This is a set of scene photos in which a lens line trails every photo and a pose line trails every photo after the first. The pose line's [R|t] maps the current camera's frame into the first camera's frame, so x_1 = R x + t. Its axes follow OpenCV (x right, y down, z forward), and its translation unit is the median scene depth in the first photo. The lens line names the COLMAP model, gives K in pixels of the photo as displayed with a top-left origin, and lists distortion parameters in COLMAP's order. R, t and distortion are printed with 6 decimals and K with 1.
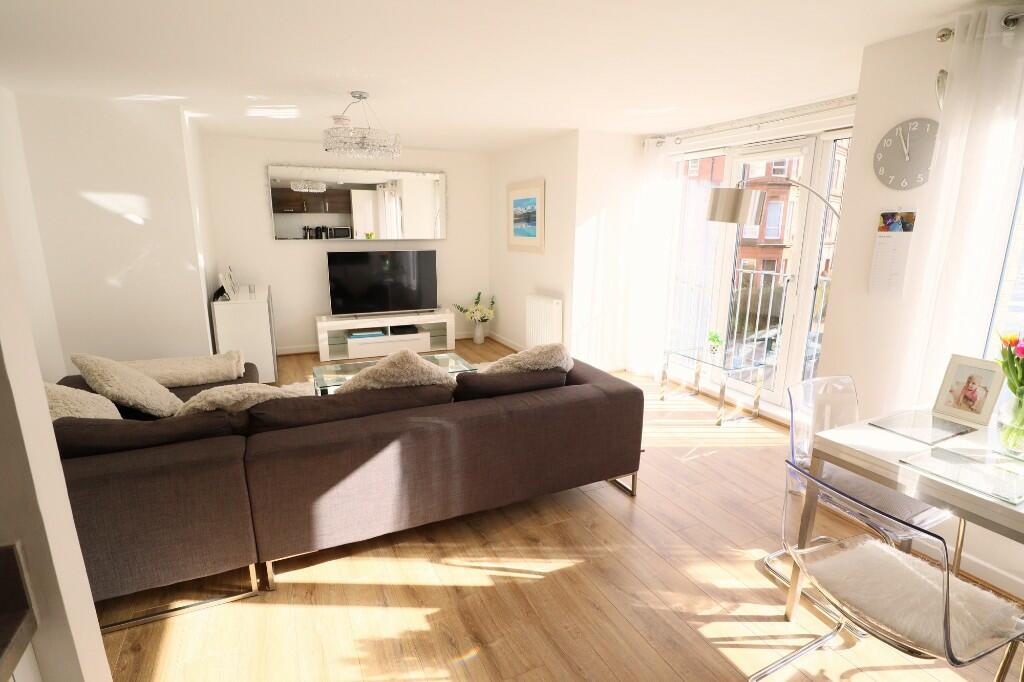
lens RADIAL K [[517.9, 0, 510.6], [0, 517.9, 349.1], [0, 0, 1]] dist [-0.041522, 0.009519]
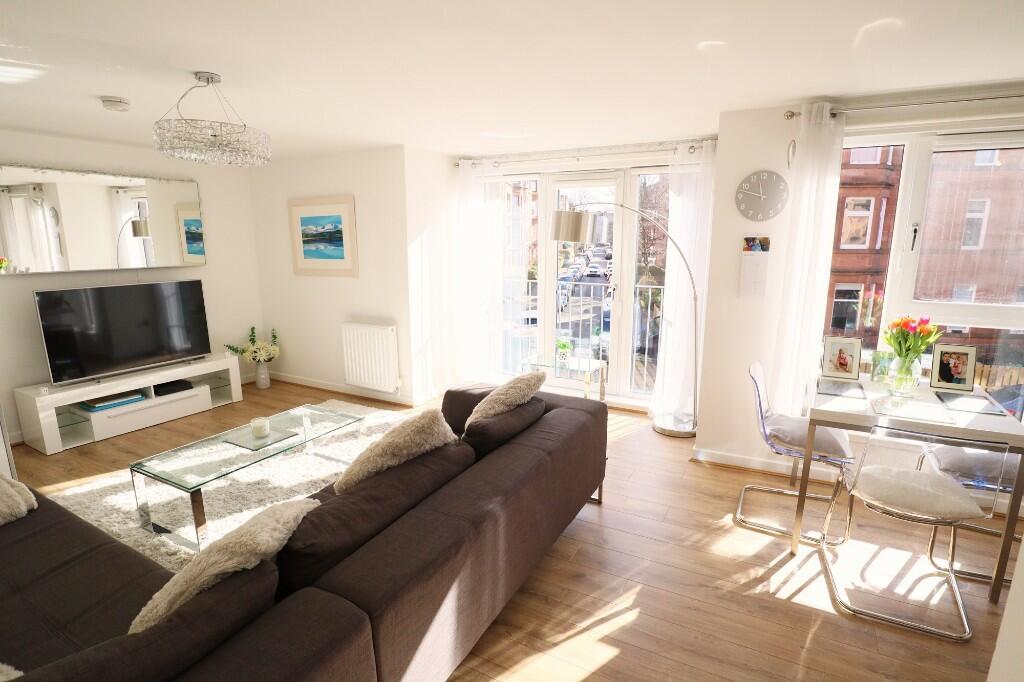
lens RADIAL K [[517.9, 0, 517.5], [0, 517.9, 350.4], [0, 0, 1]] dist [-0.041522, 0.009519]
pose [[0.801856, -0.134349, 0.582217, -0.339651], [0.144776, 0.989044, 0.028834, -0.057646], [-0.579713, 0.061170, 0.812522, 0.151809]]
